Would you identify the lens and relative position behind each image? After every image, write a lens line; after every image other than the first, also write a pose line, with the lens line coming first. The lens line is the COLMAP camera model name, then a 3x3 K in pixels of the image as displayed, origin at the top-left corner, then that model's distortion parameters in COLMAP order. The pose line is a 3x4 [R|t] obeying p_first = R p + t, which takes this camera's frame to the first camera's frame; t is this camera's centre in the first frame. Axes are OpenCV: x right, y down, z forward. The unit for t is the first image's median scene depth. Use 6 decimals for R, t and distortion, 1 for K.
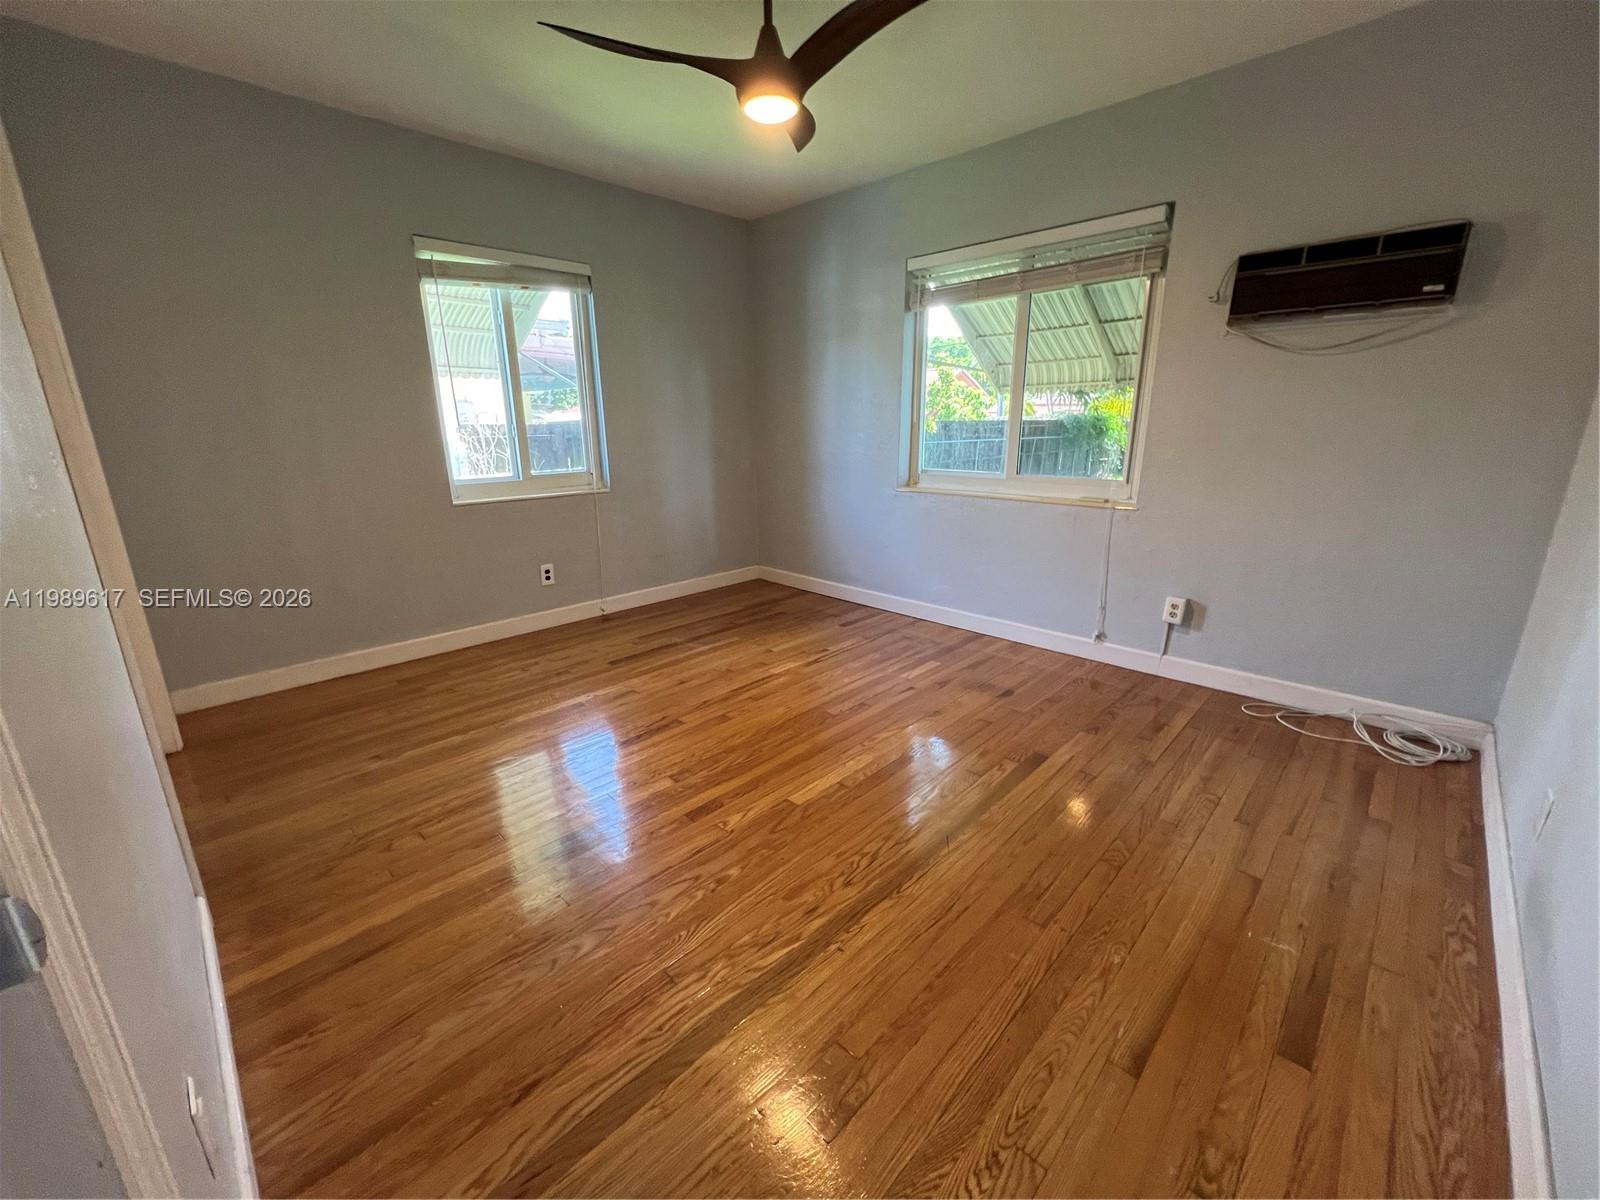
lens RADIAL K [[640.2, 0, 799.9], [0, 640.2, 597.6], [0, 0, 1]] dist [-0.003381, 0.001092]
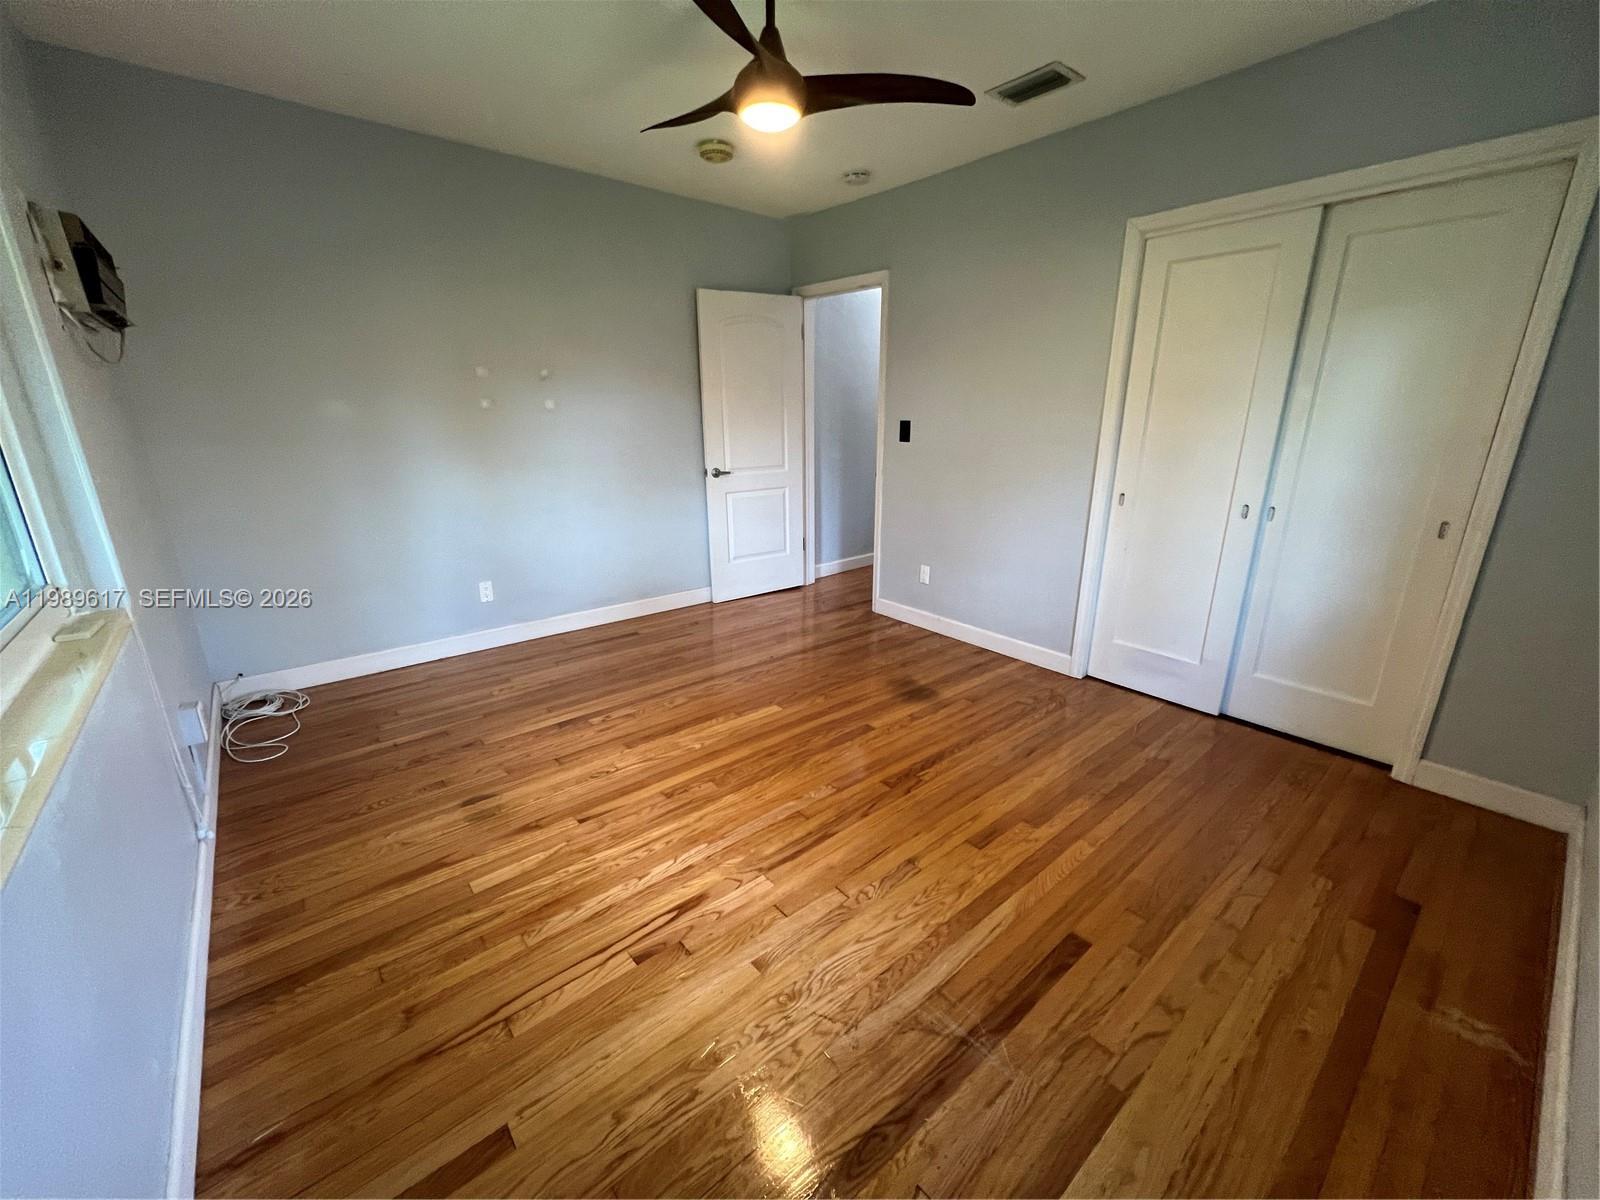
lens RADIAL K [[640.2, 0, 799.9], [0, 640.2, 597.6], [0, 0, 1]] dist [-0.003381, 0.001092]
pose [[-0.994699, -0.023846, 0.100029, -0.137453], [0.033445, 0.844836, 0.533979, -0.456372], [-0.097241, 0.534493, -0.839560, 1.482826]]
